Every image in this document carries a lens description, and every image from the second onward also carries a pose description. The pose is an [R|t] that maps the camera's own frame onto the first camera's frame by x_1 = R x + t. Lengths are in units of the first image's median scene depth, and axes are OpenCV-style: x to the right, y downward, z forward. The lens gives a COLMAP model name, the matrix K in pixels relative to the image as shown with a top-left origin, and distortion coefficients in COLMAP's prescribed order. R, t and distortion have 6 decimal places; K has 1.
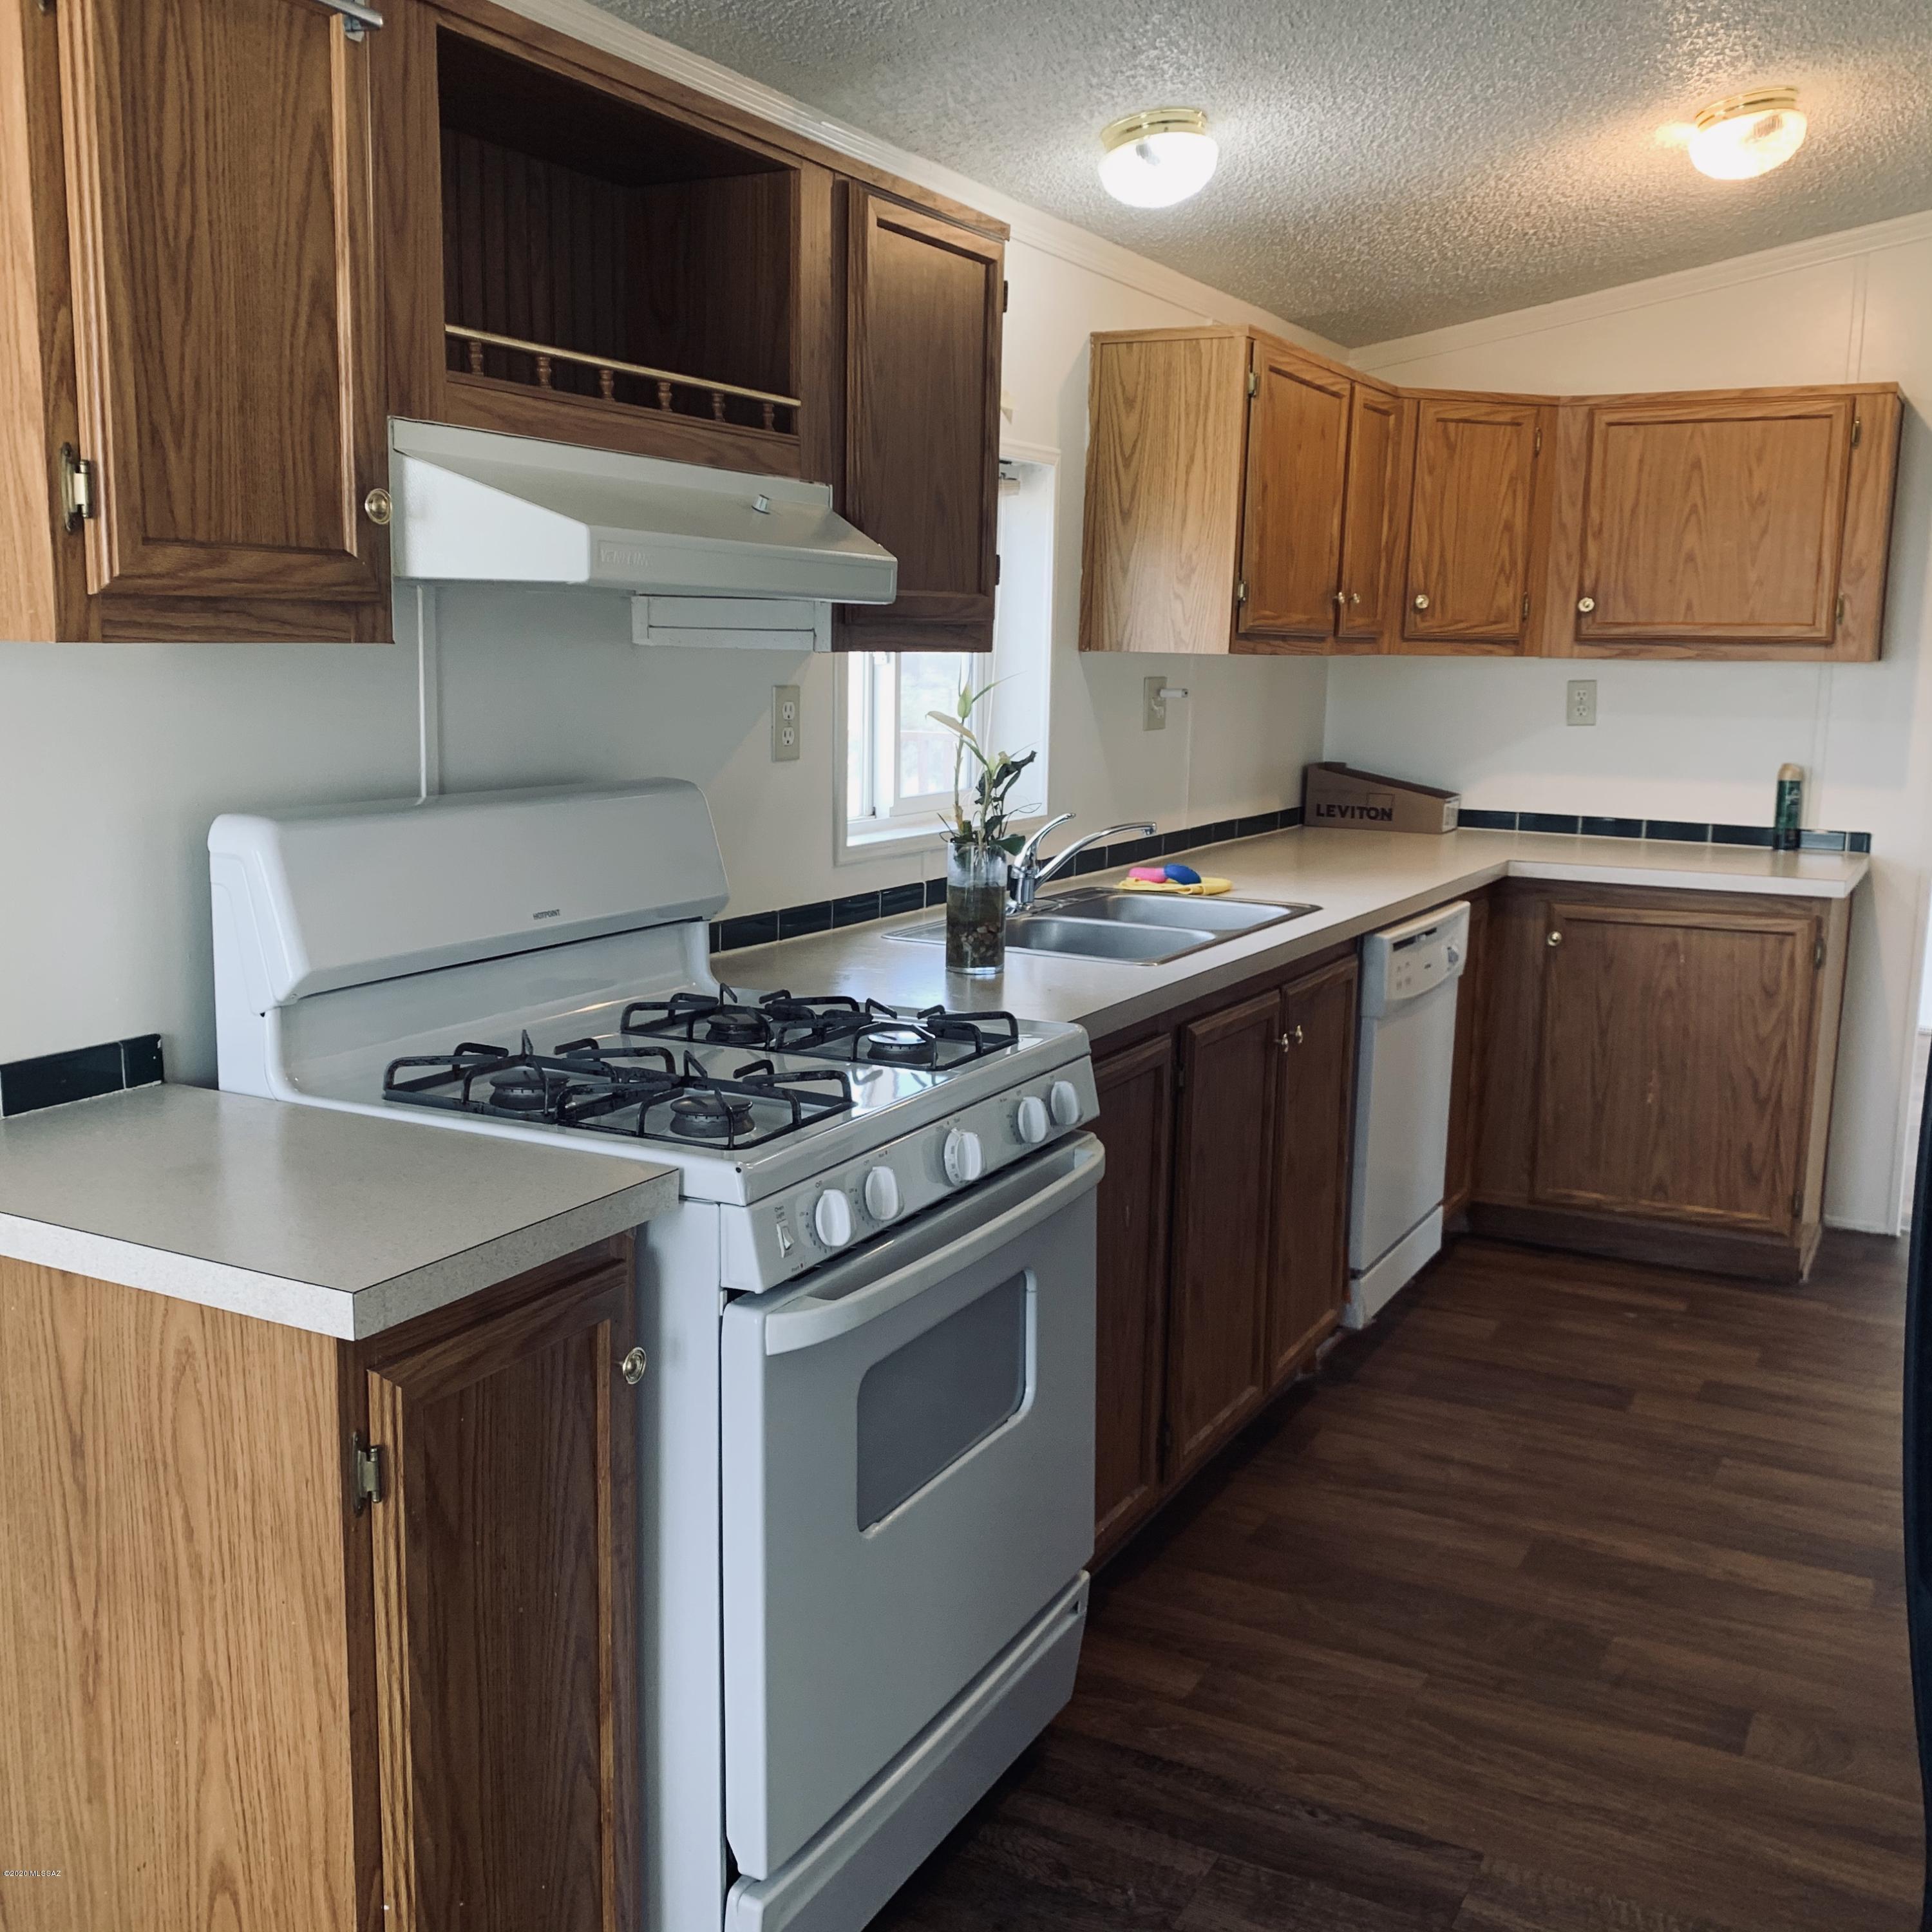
lens RADIAL K [[1943.8, 0, 964.8], [0, 1943.8, 978.9], [0, 0, 1]] dist [0.001211, -0.006567]
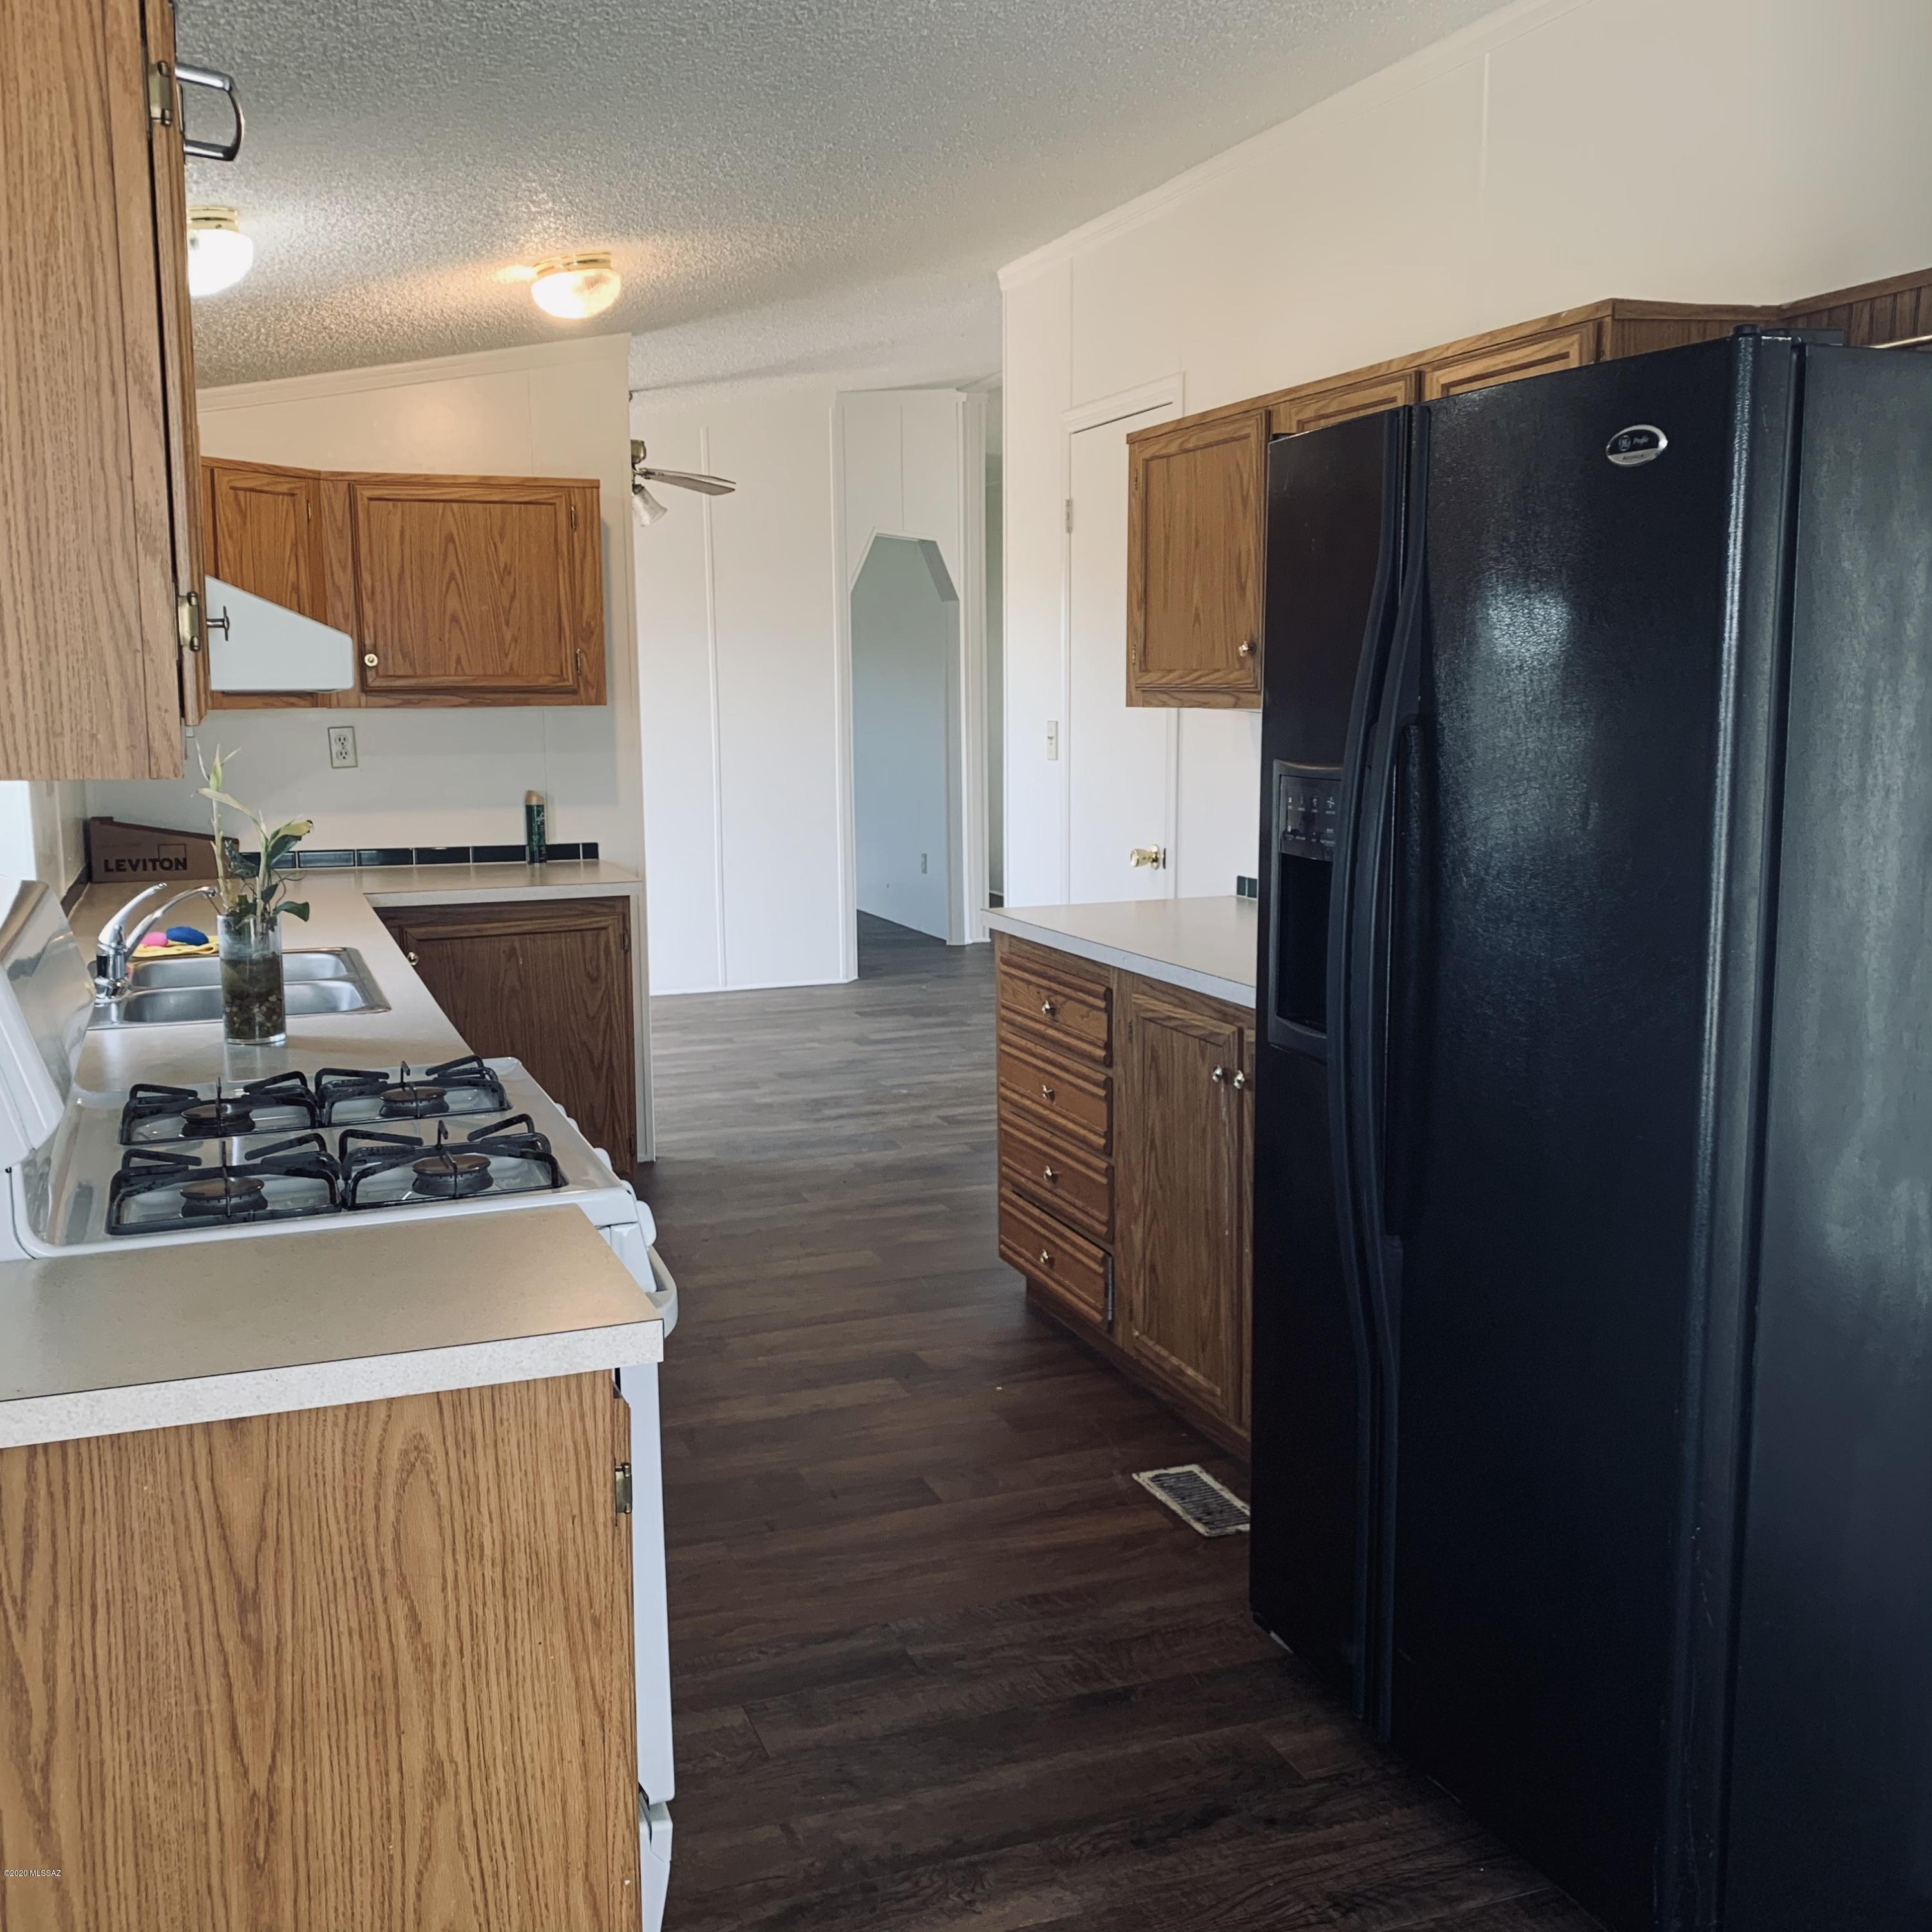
lens RADIAL K [[1931.9, 0, 939.4], [0, 1931.9, 972.7], [0, 0, 1]] dist [0.069645, -0.208008]
pose [[0.659515, -0.133068, 0.739820, -0.887670], [0.144050, 0.988339, 0.049353, -0.065742], [-0.737760, 0.074022, 0.670993, 0.074550]]
